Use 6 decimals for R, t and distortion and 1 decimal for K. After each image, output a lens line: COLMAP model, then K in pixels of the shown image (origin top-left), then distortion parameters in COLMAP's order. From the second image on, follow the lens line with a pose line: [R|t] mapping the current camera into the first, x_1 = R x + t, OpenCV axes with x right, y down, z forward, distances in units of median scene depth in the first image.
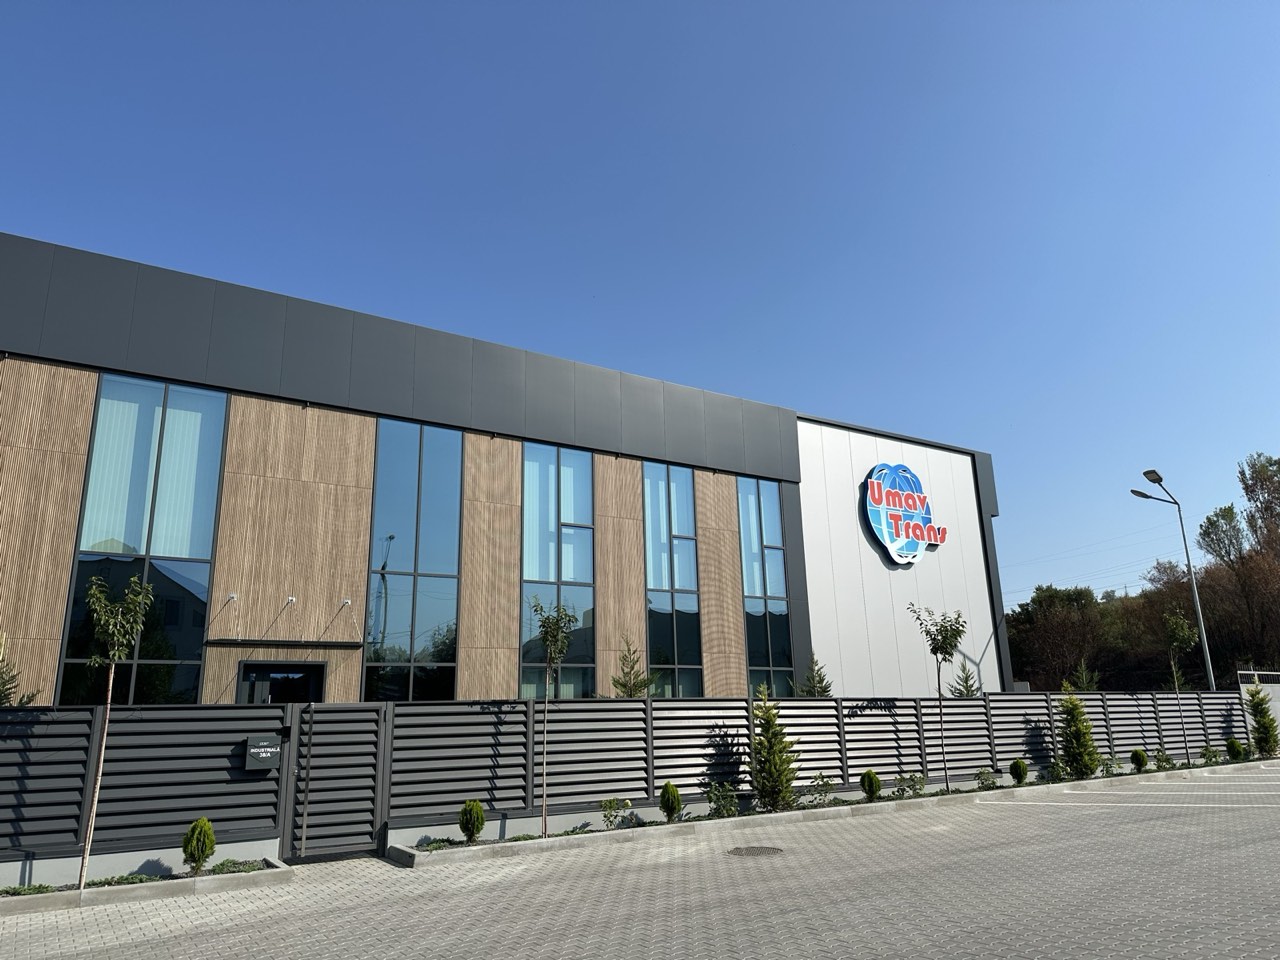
lens RADIAL K [[872.9, 0, 638.4], [0, 872.9, 506.4], [0, 0, 1]] dist [0.105629, -0.172265]
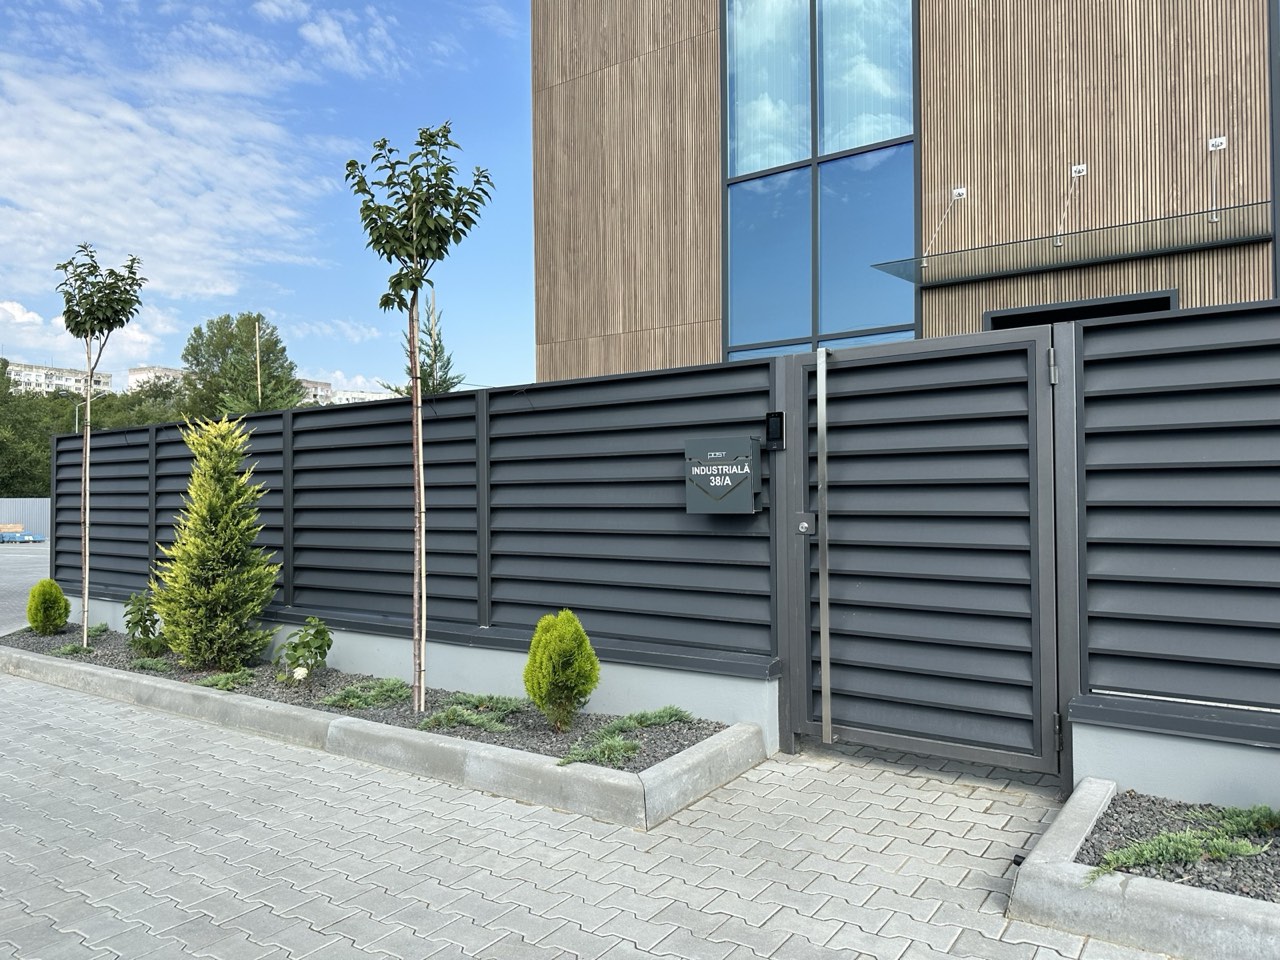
lens RADIAL K [[903.8, 0, 634.1], [0, 903.8, 479.4], [0, 0, 1]] dist [0.032055, -0.045290]
pose [[0.367263, 0.004336, -0.930107, -0.038306], [0.222975, 0.970419, 0.092569, 0.176532], [0.902995, -0.241388, 0.355432, 0.619595]]
